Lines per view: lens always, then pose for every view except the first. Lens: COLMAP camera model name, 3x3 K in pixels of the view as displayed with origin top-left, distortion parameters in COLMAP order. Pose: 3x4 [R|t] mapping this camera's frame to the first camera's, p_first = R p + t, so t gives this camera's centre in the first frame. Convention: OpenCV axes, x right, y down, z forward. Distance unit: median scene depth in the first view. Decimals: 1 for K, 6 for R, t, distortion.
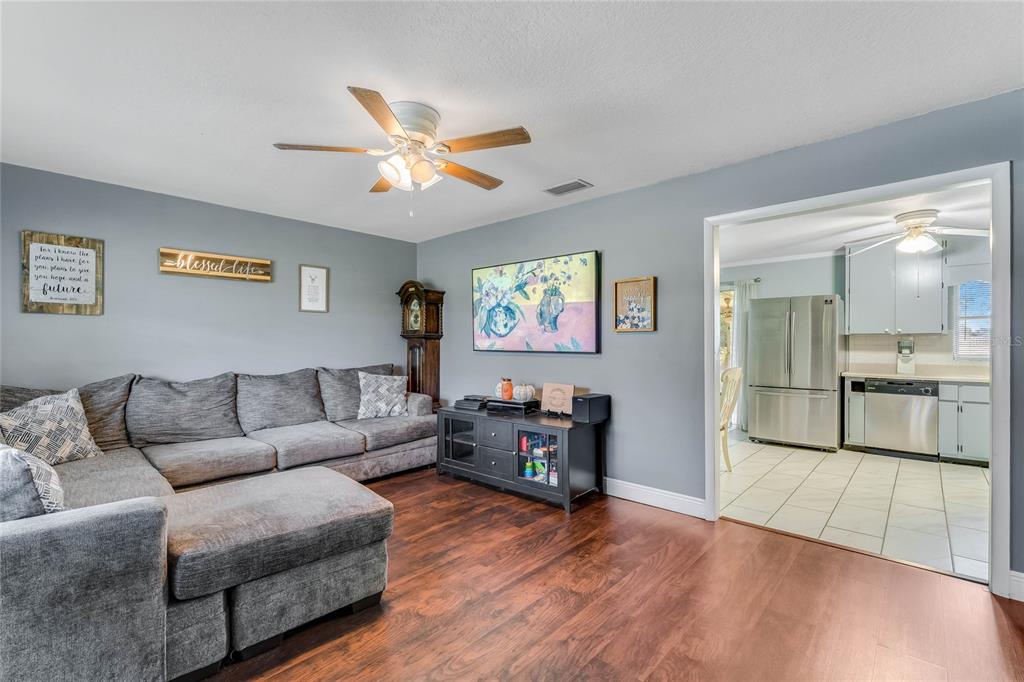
lens RADIAL K [[458.2, 0, 512.0], [0, 458.2, 341.0], [0, 0, 1]] dist [-0.000880, -0.000213]
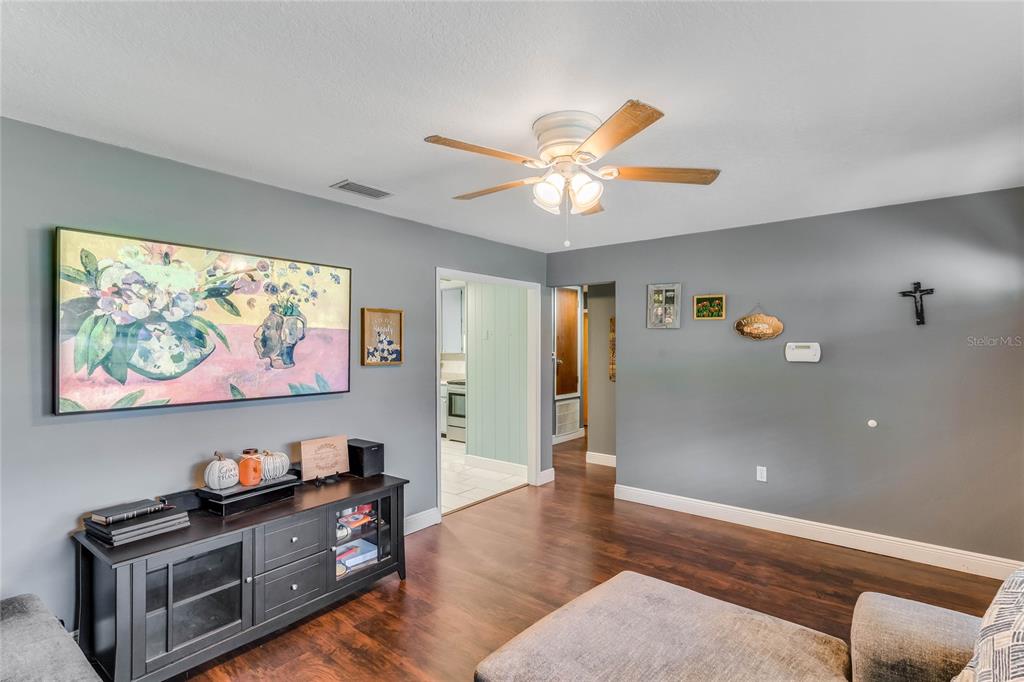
lens RADIAL K [[497.5, 0, 512.0], [0, 497.5, 341.0], [0, 0, 1]] dist [-0.003025, -0.000324]
pose [[-0.075188, 0.006568, 0.997148, -0.680746], [-0.006460, 0.999954, -0.007073, -0.056408], [-0.997148, -0.006973, -0.075143, 0.708697]]
